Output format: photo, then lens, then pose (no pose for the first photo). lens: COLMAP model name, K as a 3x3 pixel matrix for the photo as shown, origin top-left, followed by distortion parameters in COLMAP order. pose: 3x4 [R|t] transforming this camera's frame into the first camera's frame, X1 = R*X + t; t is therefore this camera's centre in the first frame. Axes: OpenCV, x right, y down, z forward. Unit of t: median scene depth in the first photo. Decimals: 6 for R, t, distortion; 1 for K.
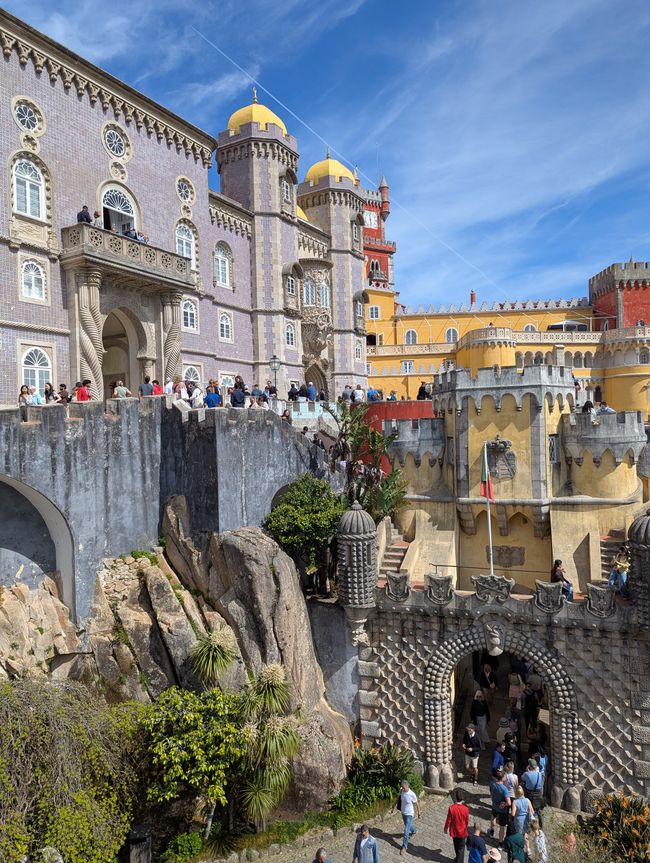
lens RADIAL K [[655.4, 0, 325.0], [0, 655.4, 431.5], [0, 0, 1]] dist [0.114191, -0.001332]
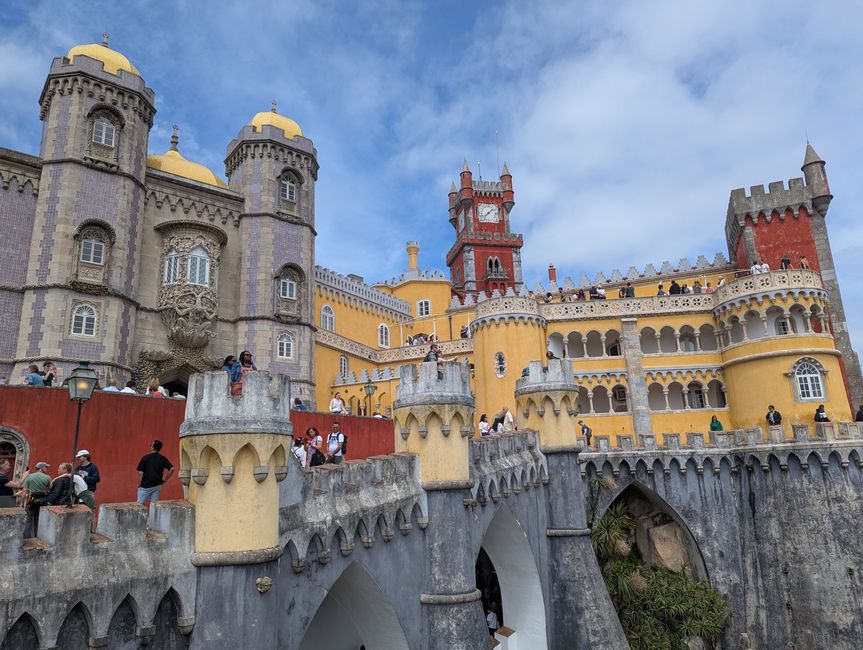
lens RADIAL K [[655.4, 0, 431.5], [0, 655.4, 325.0], [0, 0, 1]] dist [0.114191, -0.001332]
pose [[0.931958, -0.100640, -0.348318, 0.452546], [0.012812, 0.969245, -0.245765, 0.030414], [0.362339, 0.224581, 0.904585, 0.427933]]
